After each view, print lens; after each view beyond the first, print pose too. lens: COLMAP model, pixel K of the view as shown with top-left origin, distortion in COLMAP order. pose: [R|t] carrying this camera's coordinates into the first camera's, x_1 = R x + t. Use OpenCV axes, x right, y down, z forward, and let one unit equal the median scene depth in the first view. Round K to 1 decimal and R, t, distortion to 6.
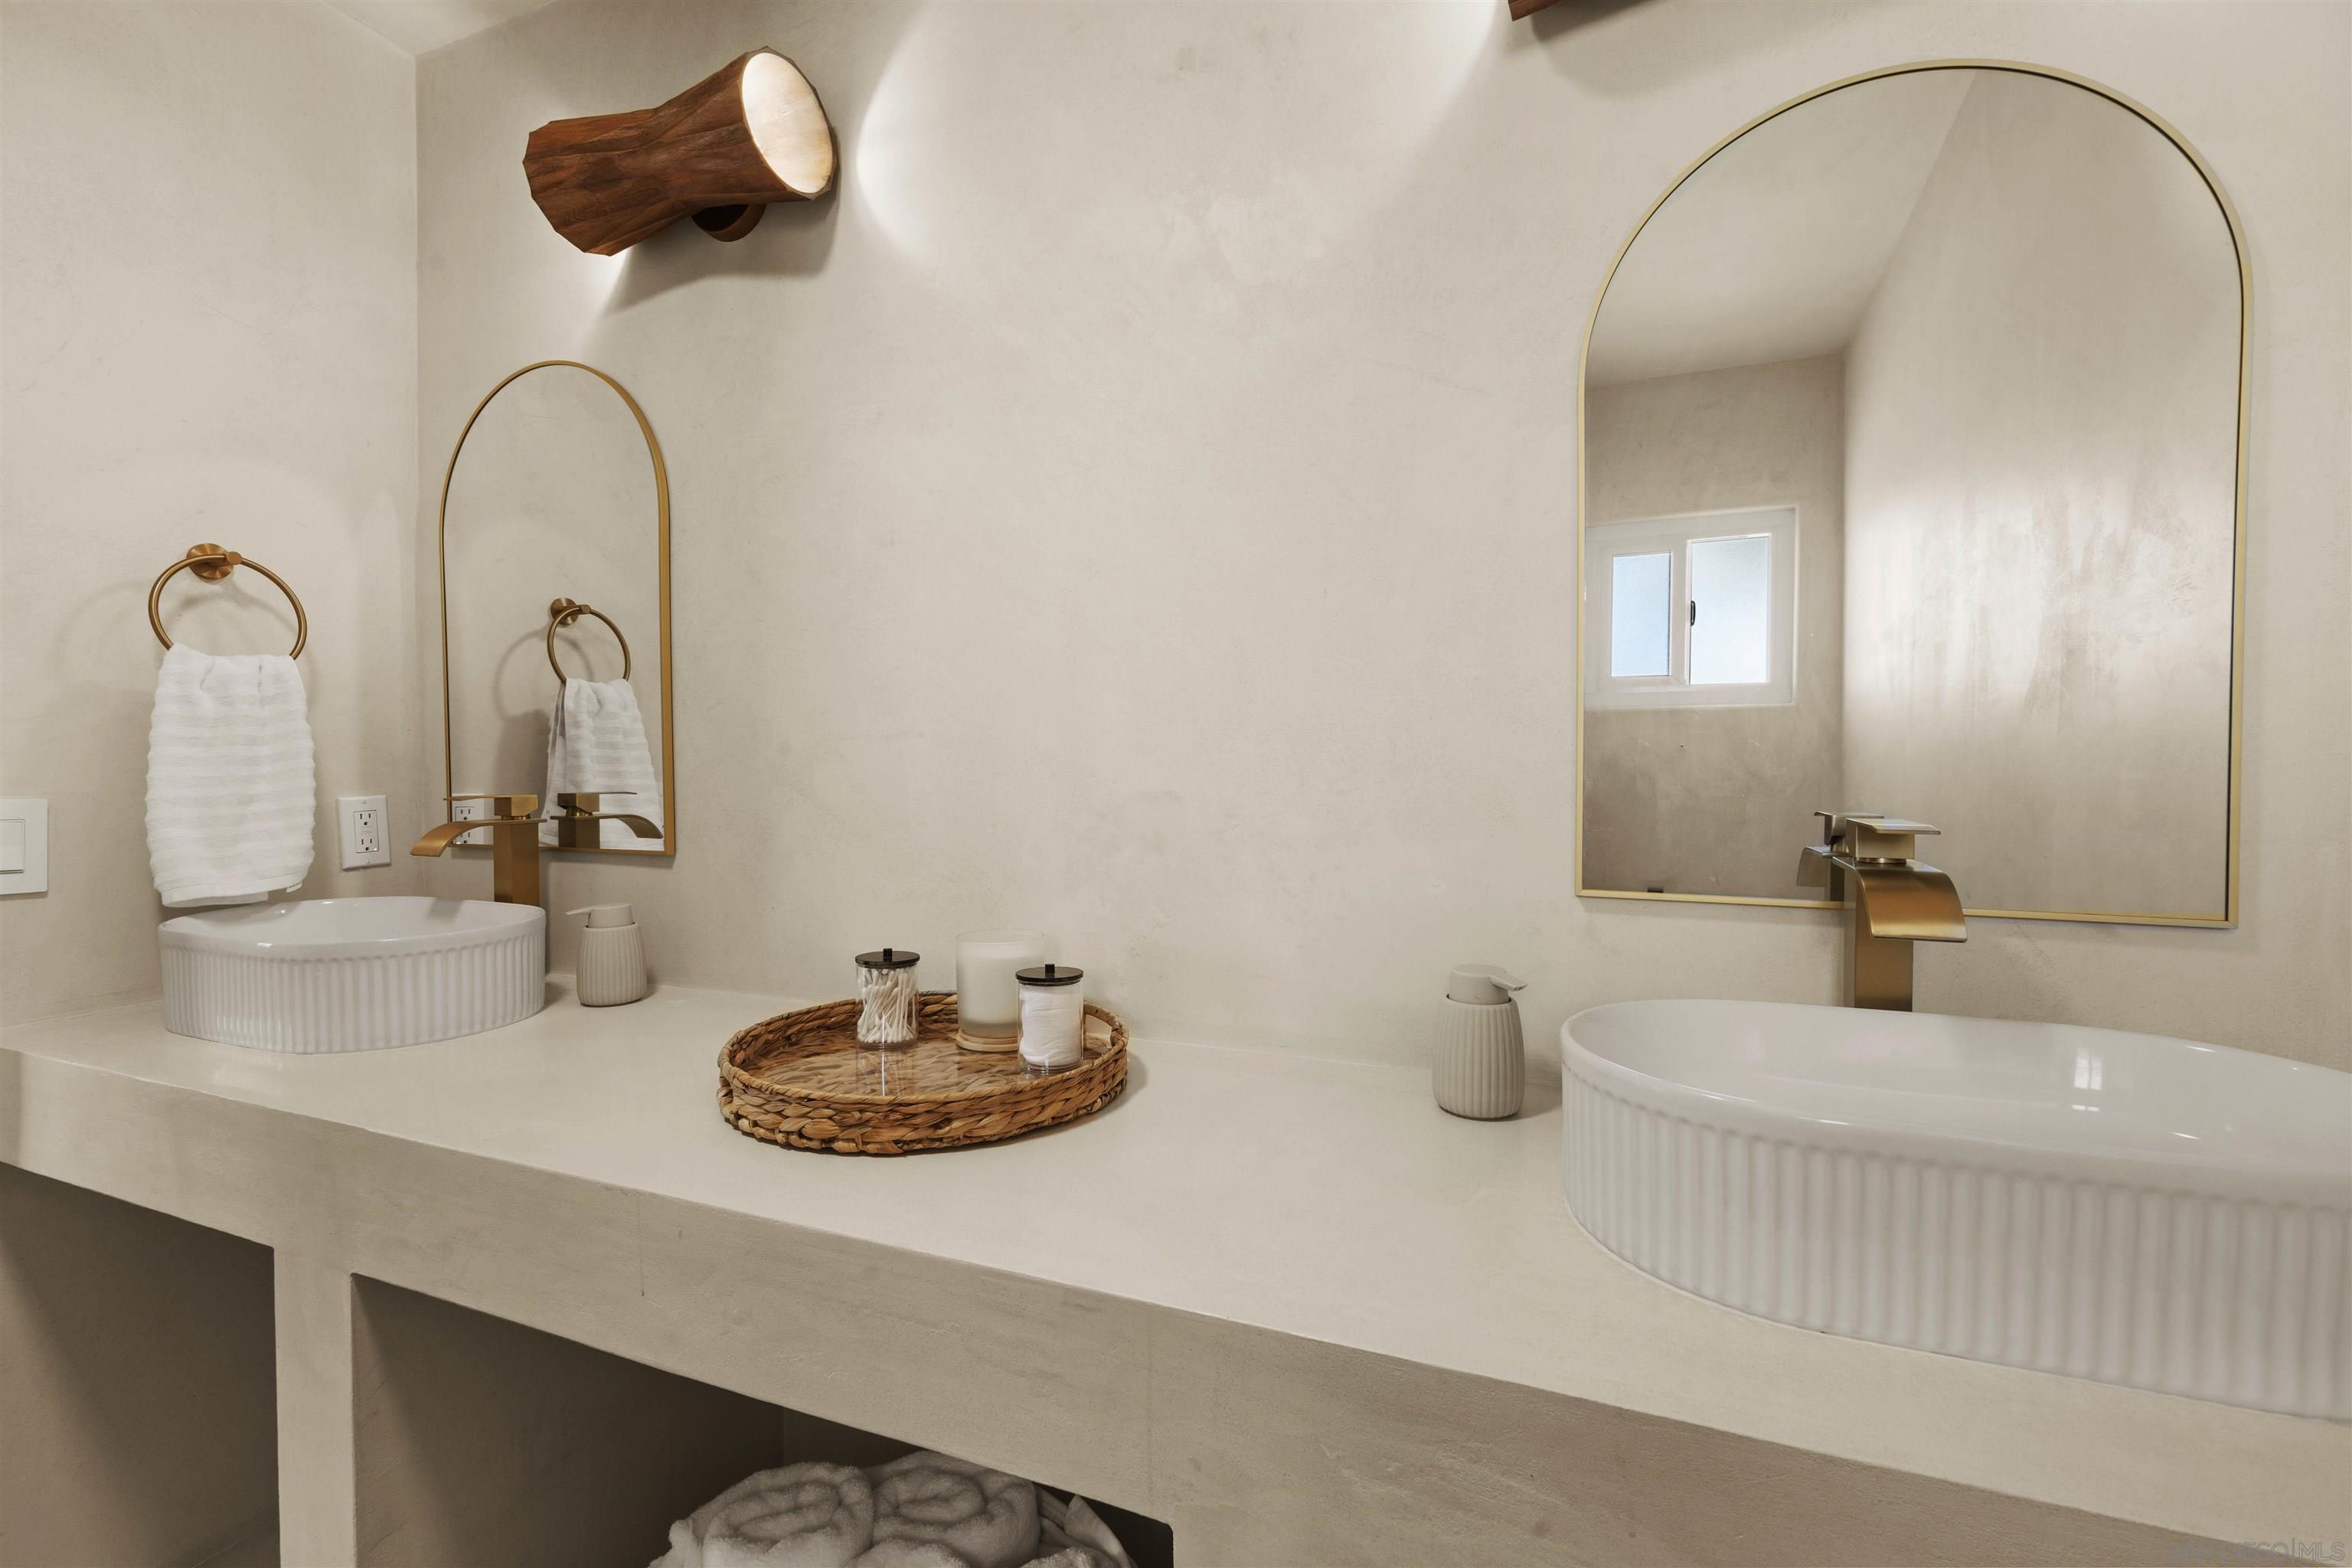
lens RADIAL K [[1019.1, 0, 1397.6], [0, 1019.1, 826.0], [0, 0, 1]] dist [-0.004519, 0.000556]
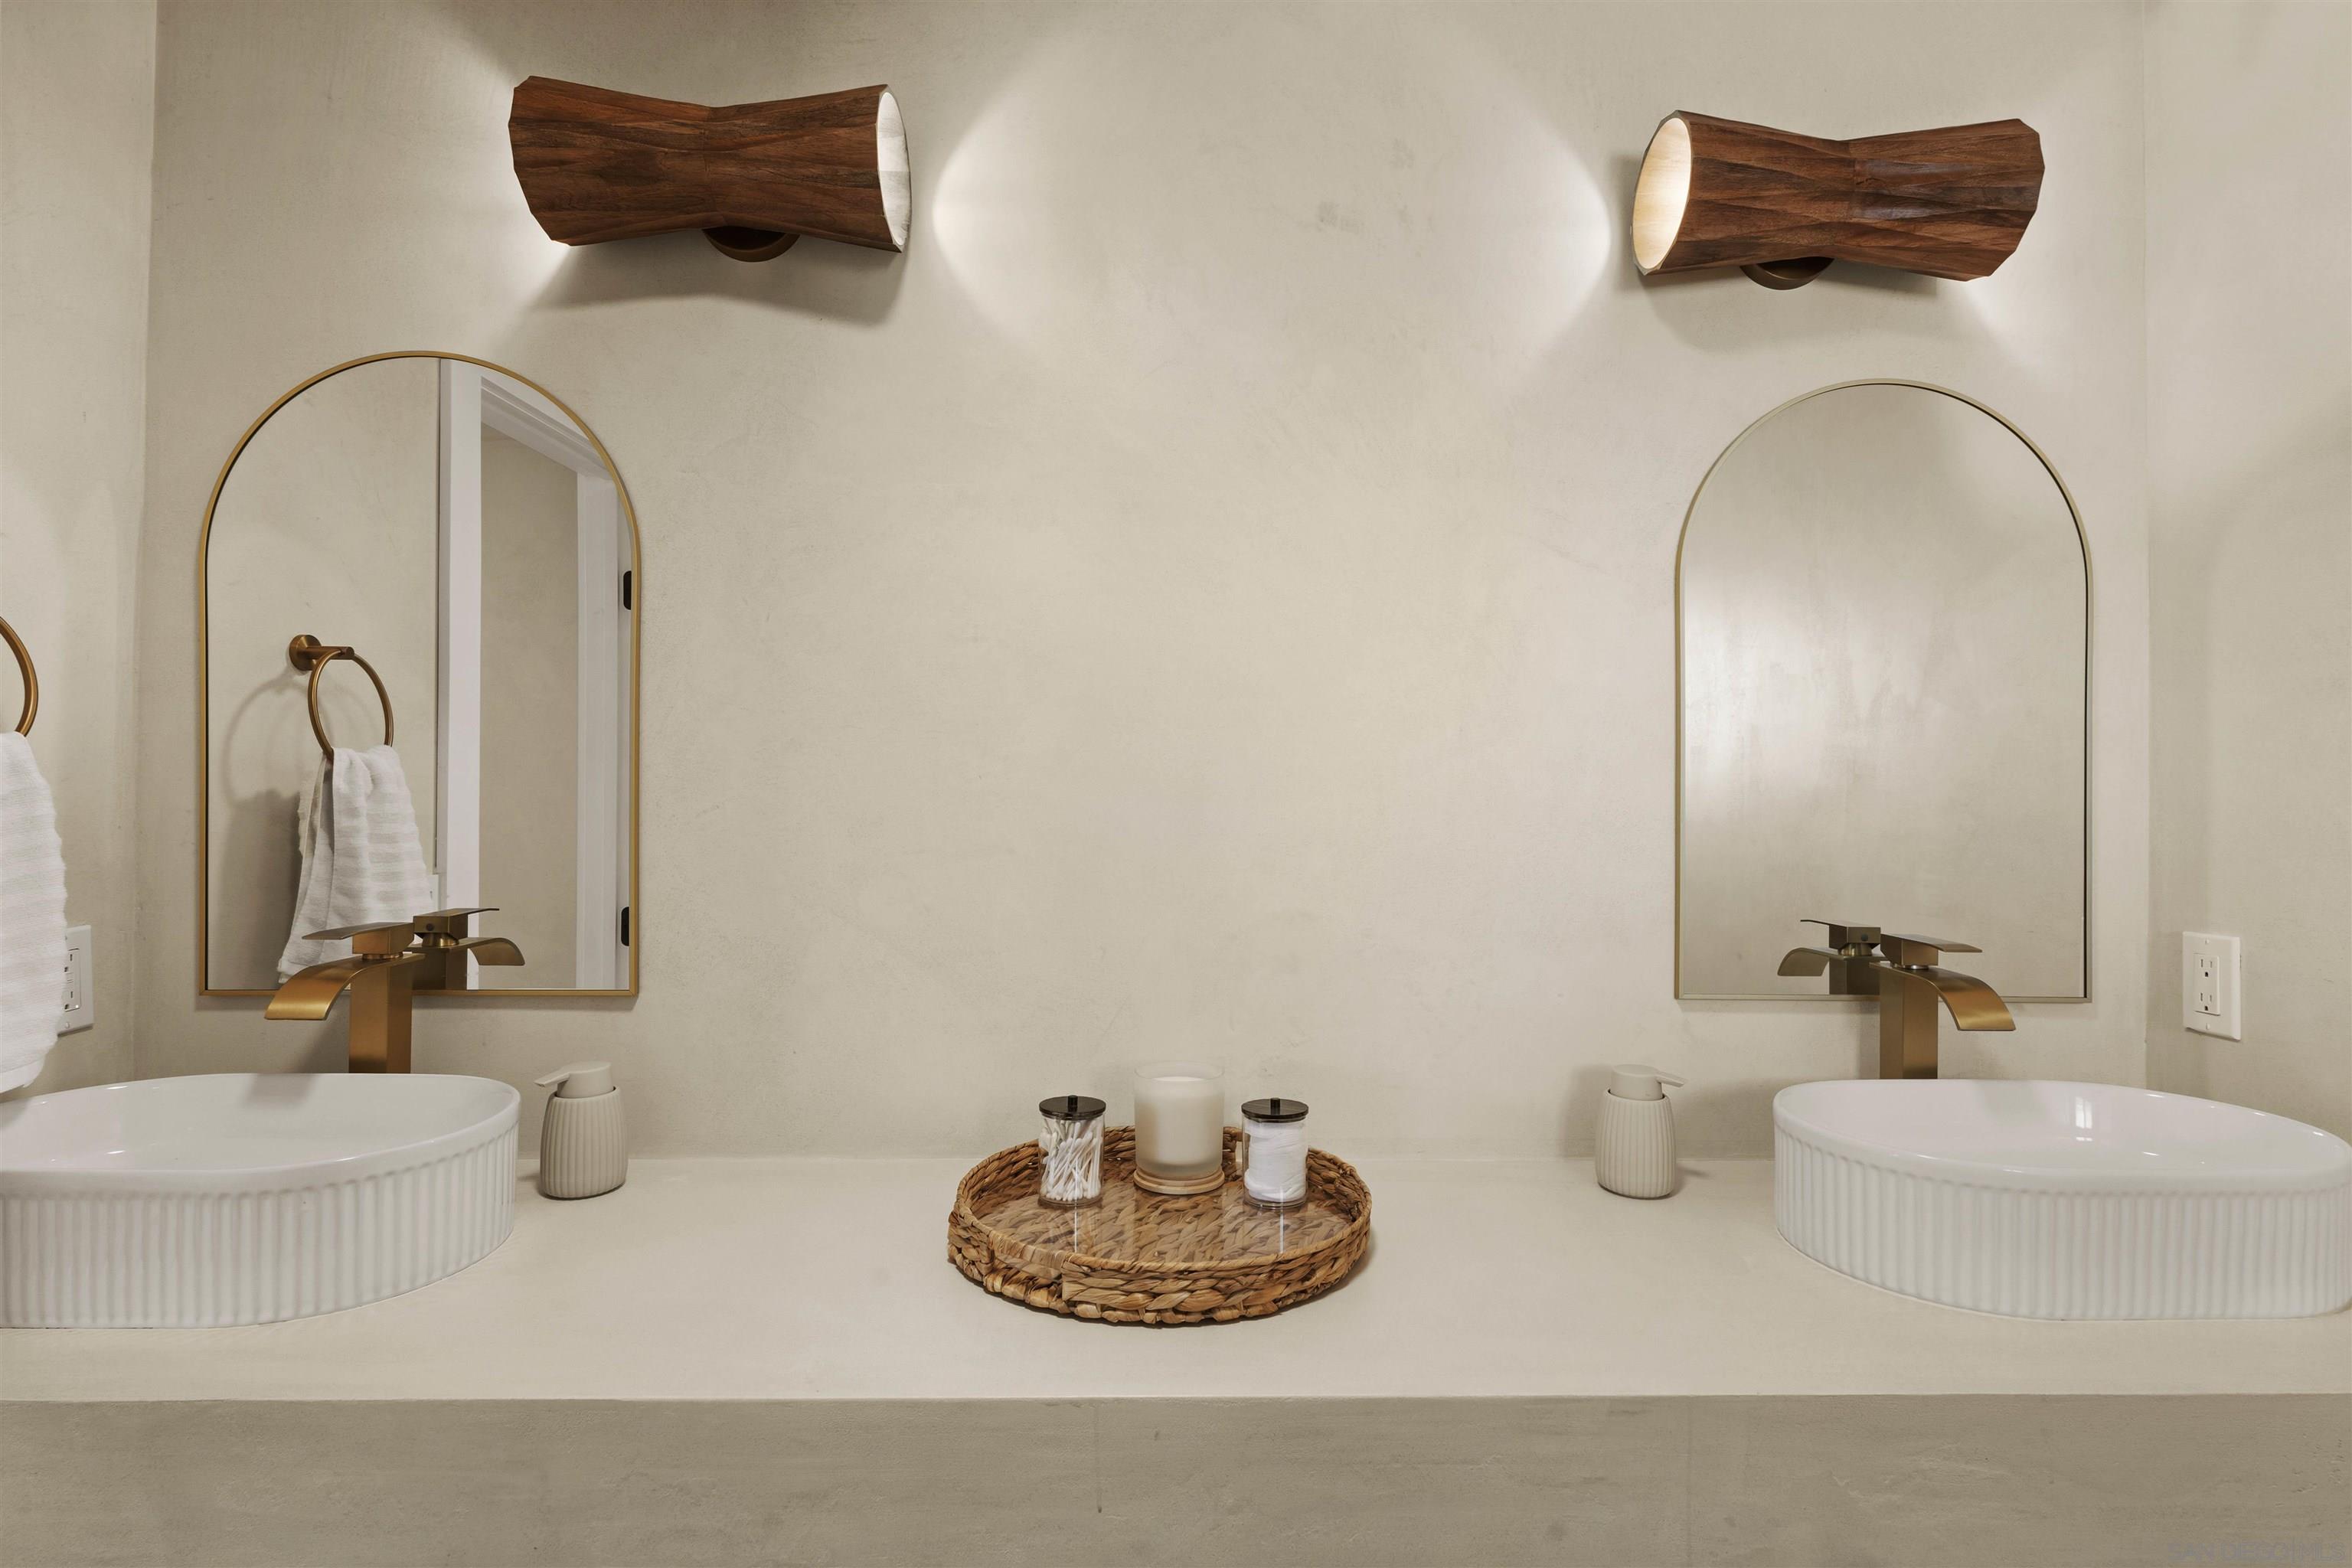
lens RADIAL K [[1157.0, 0, 1171.3], [0, 1157.0, 785.2], [0, 0, 1]] dist [0.002826, -0.001682]
pose [[0.914374, 0.008002, 0.404791, -0.851869], [0.000748, 0.999770, -0.021453, -0.142265], [-0.404869, 0.019919, 0.914158, -0.014860]]
